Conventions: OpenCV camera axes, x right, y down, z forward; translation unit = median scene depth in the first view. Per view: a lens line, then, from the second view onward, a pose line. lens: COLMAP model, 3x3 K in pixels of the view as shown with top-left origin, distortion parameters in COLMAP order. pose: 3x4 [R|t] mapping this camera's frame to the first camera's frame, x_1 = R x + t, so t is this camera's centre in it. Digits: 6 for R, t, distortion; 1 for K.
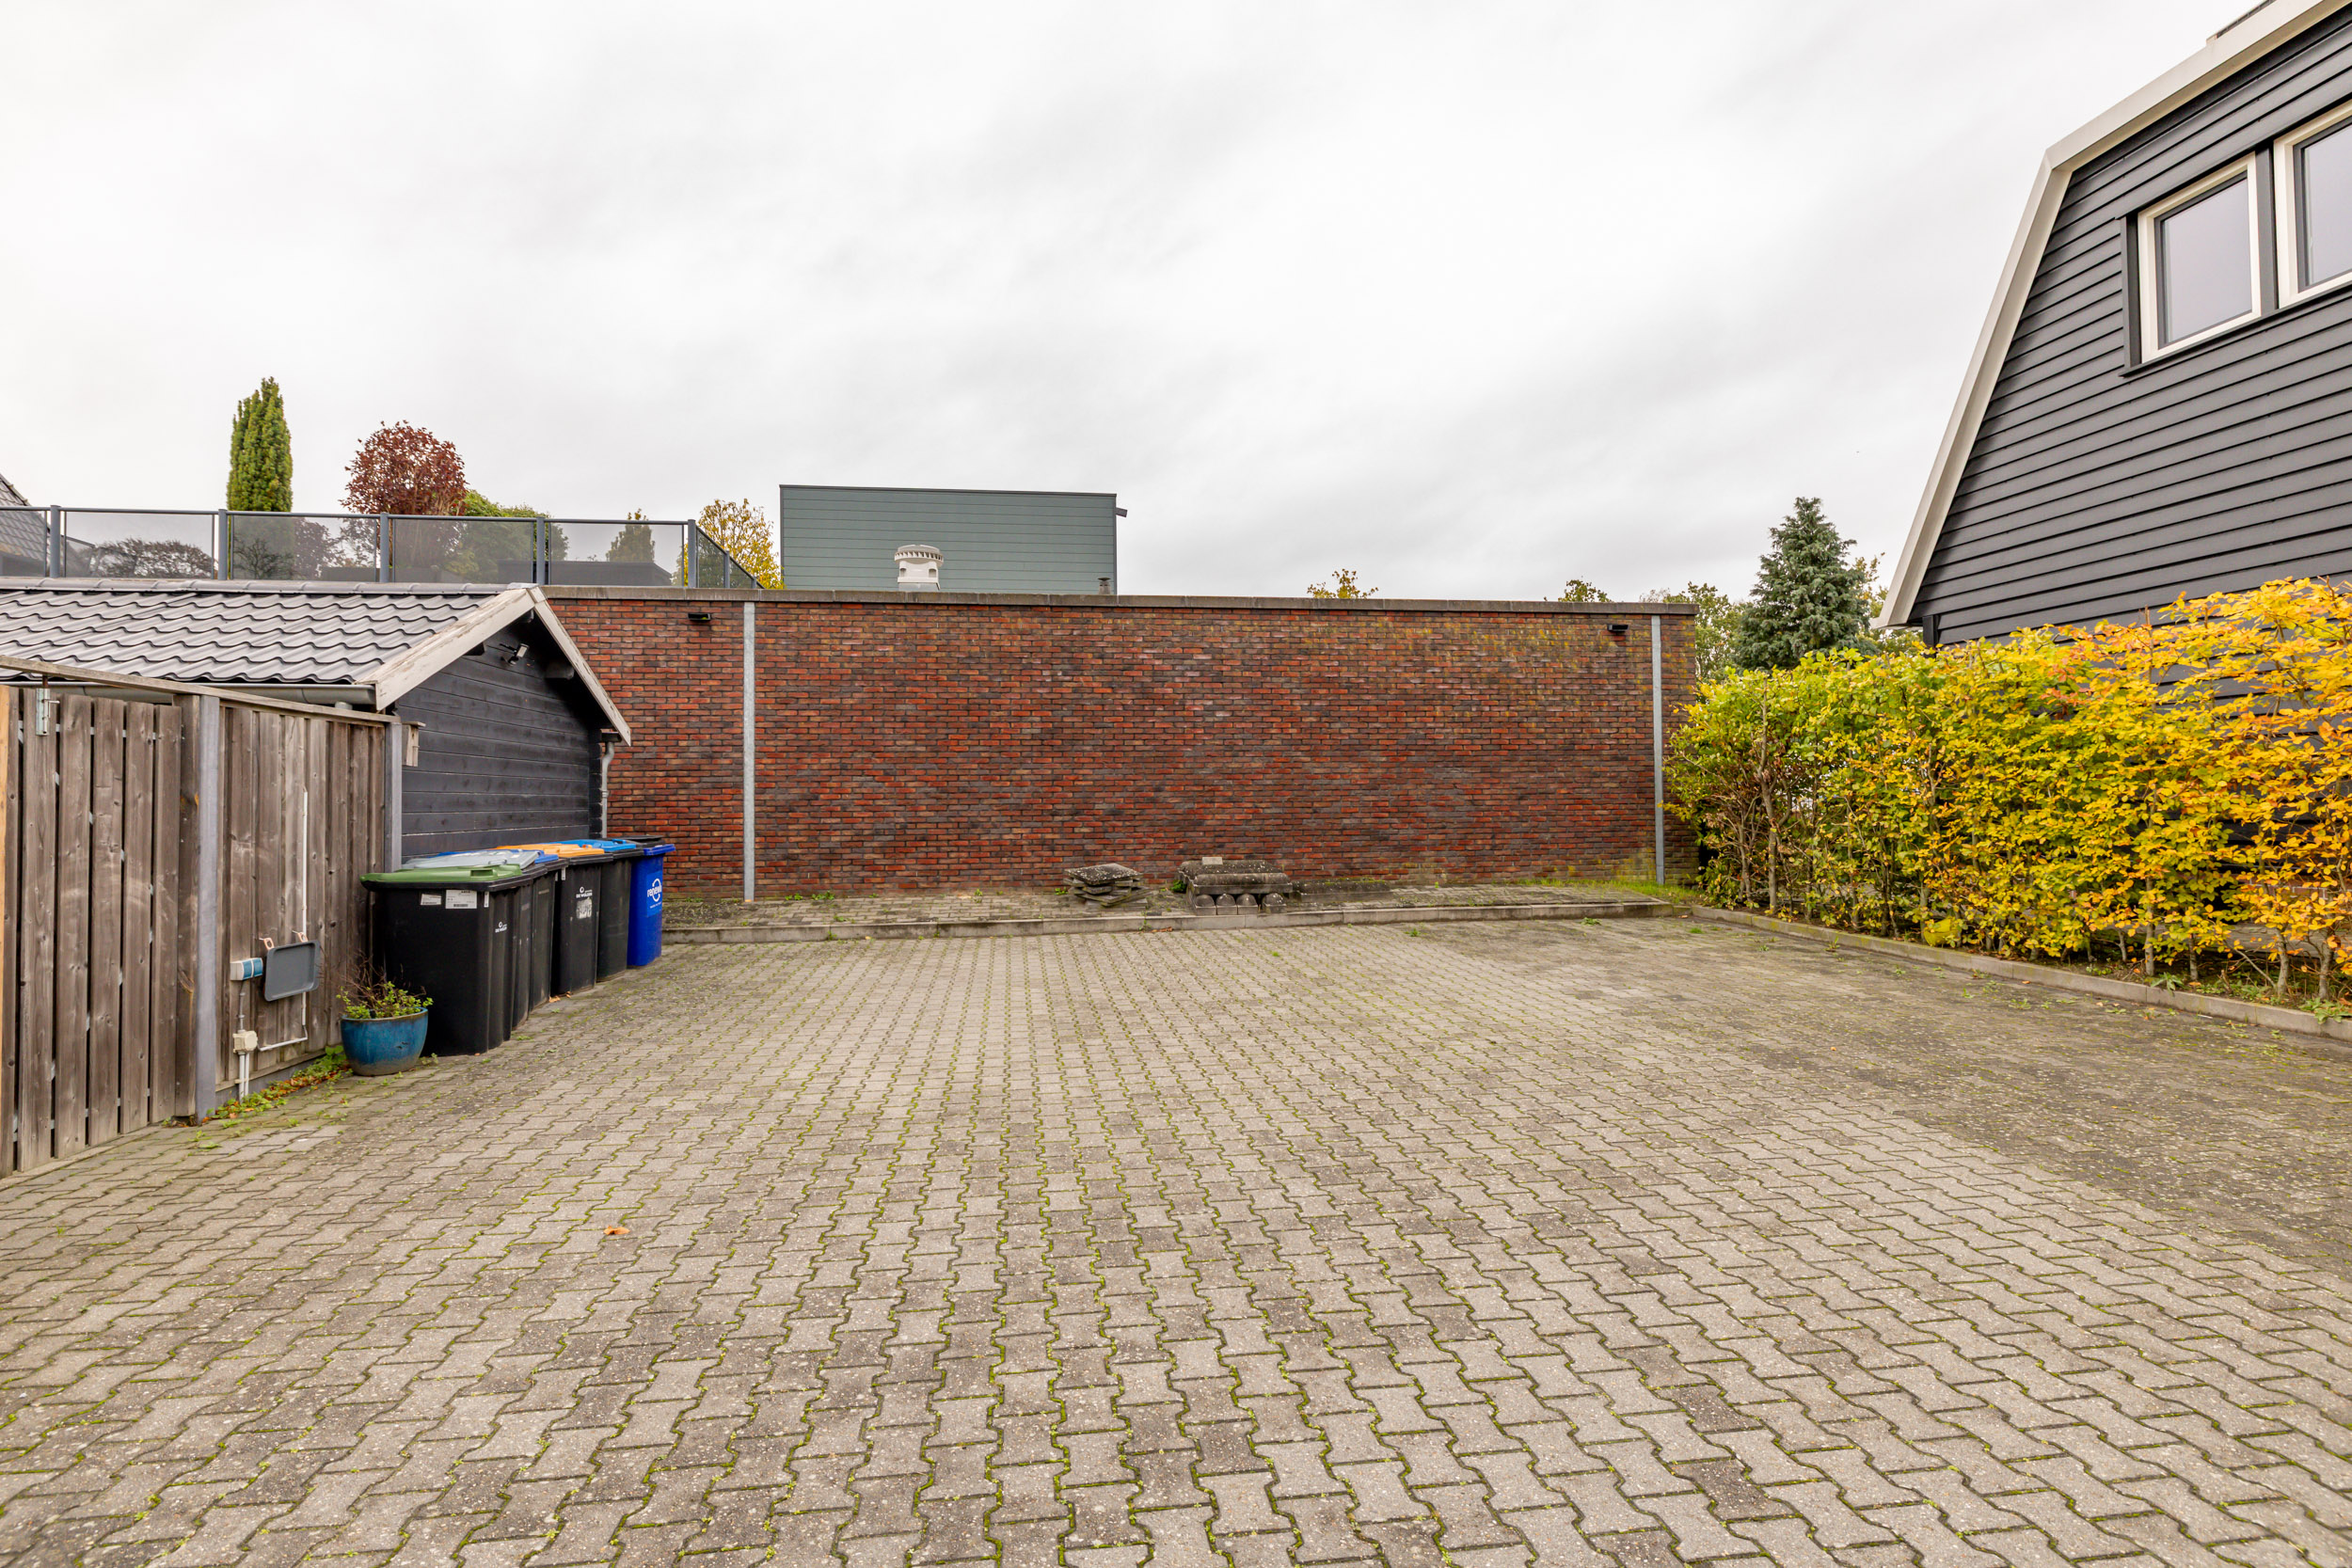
lens RADIAL K [[1180.5, 0, 1178.3], [0, 1180.5, 783.0], [0, 0, 1]] dist [0.000189, 0.000417]
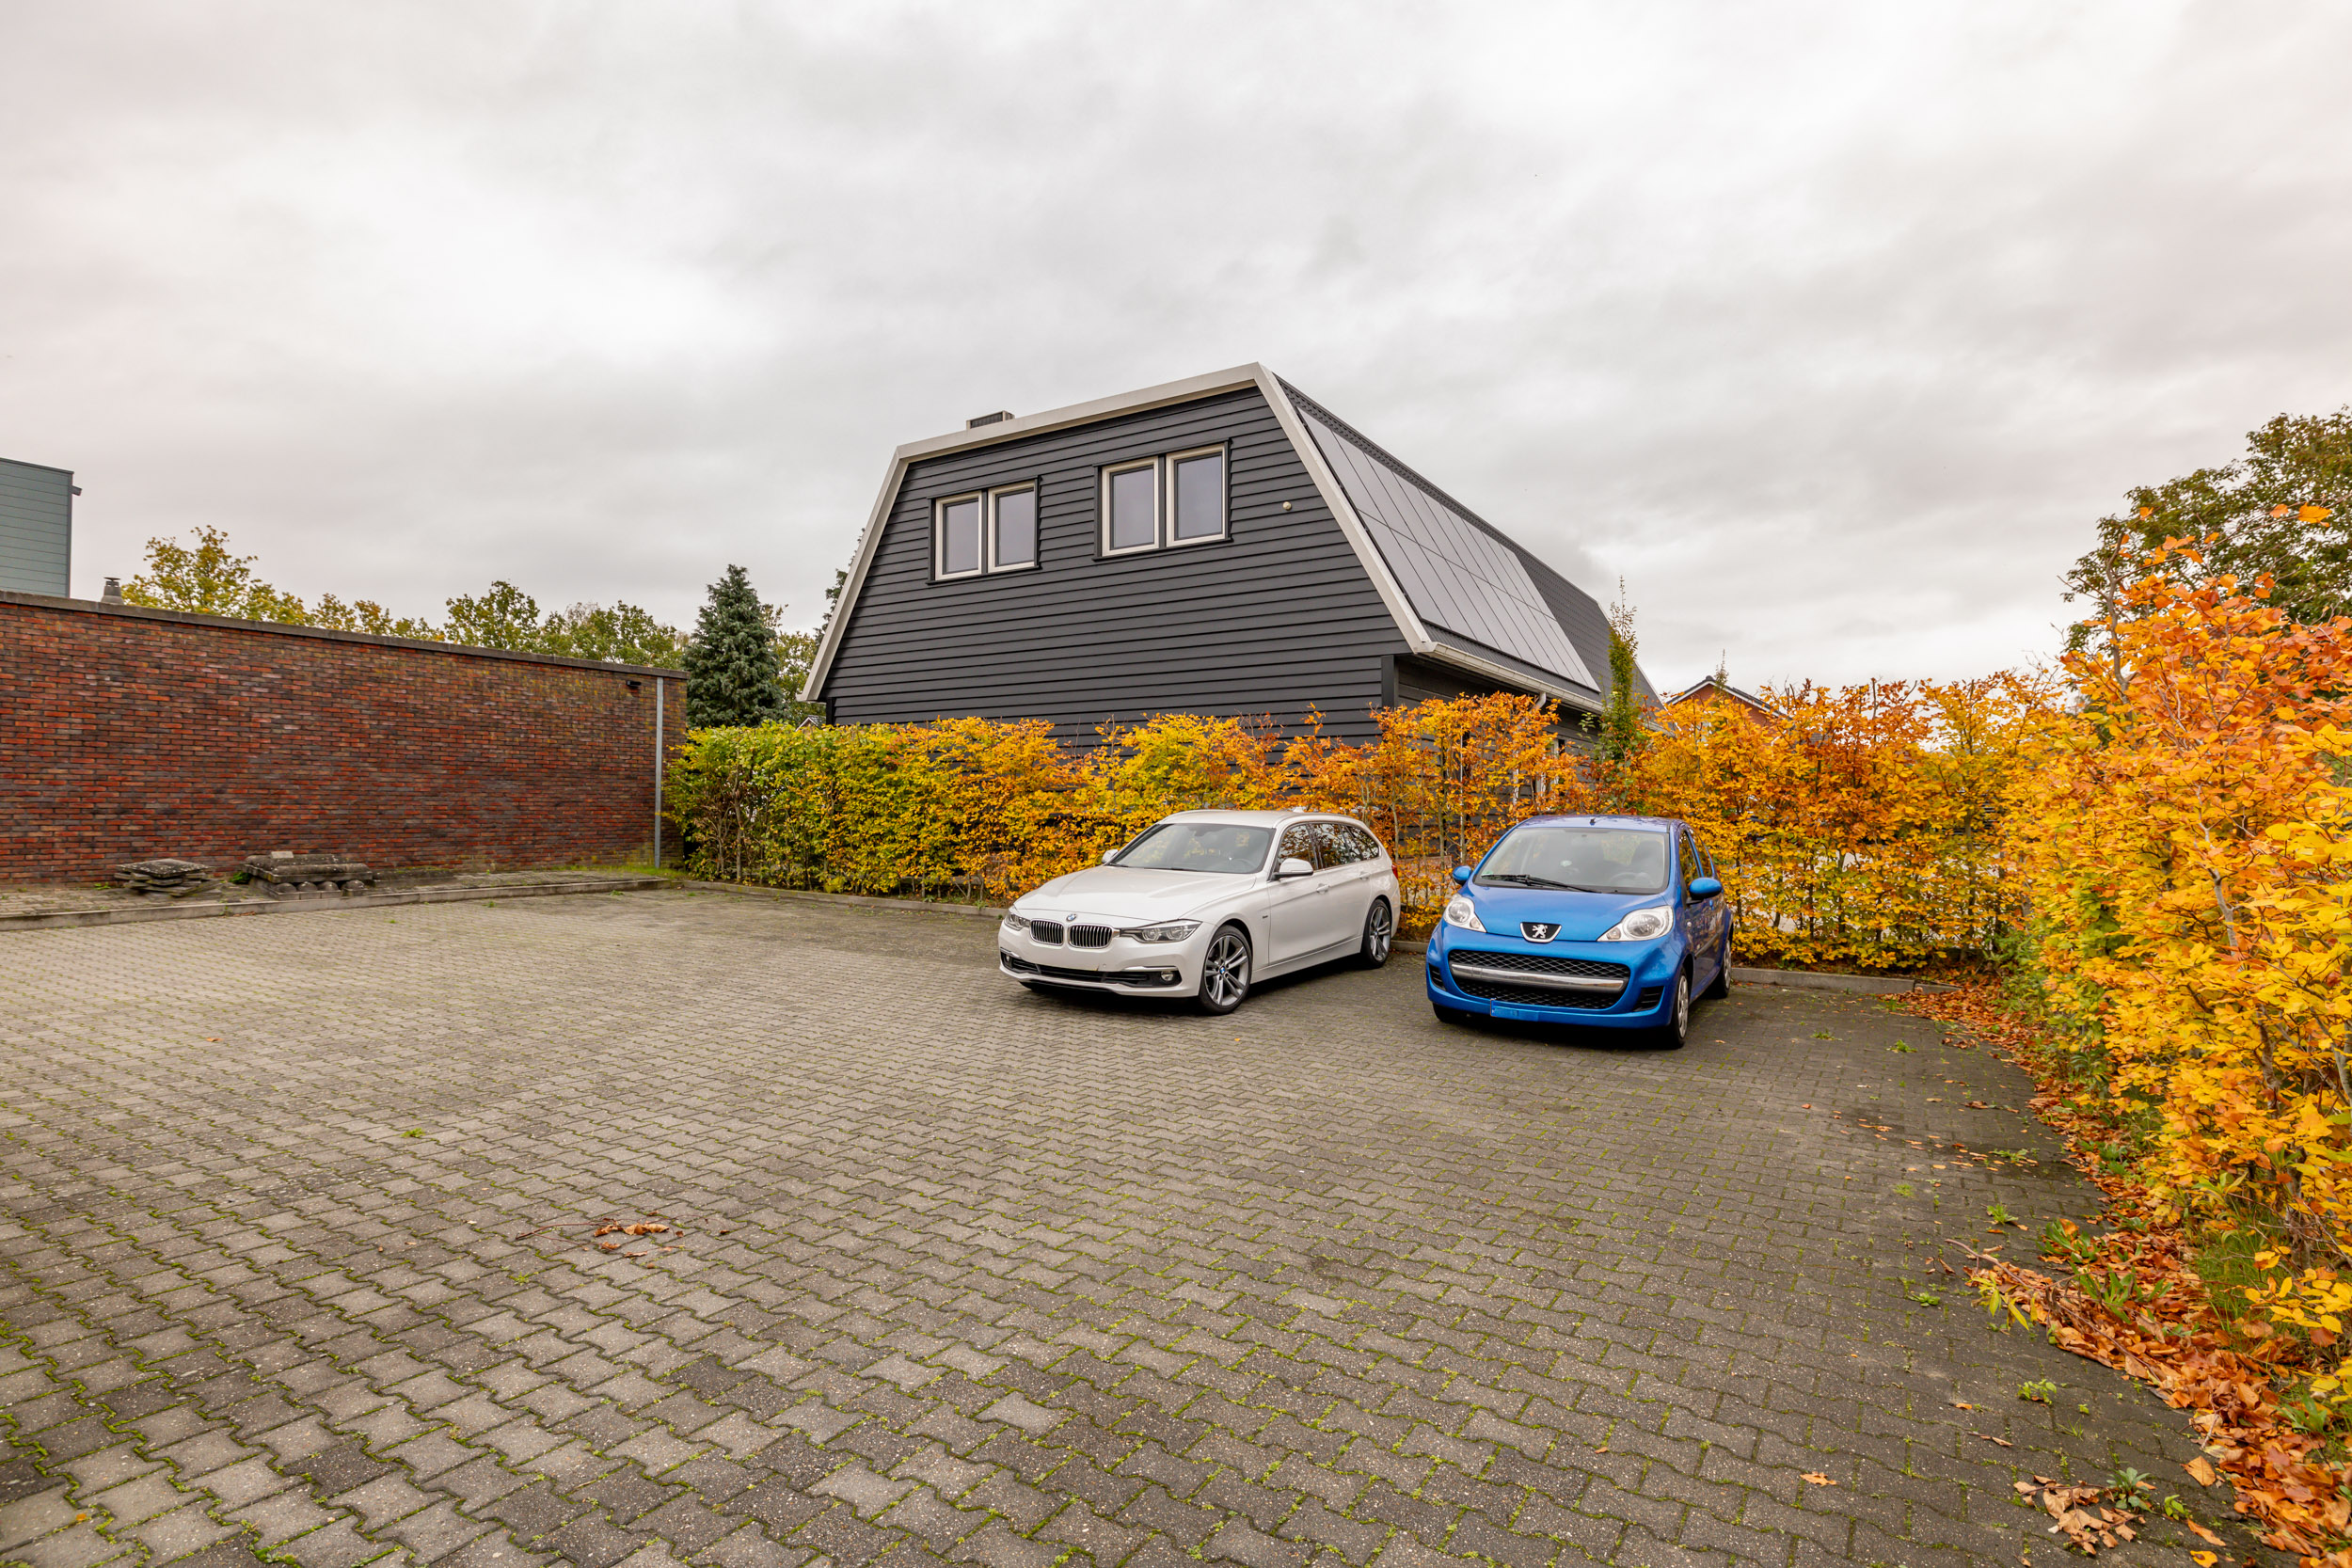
lens RADIAL K [[1163.2, 0, 1170.1], [0, 1163.2, 786.3], [0, 0, 1]] dist [-0.000413, 0.000932]
pose [[0.645420, 0.030470, 0.763220, -0.306388], [-0.027900, 0.999478, -0.016308, -0.007295], [-0.763318, -0.010769, 0.645933, -0.429959]]
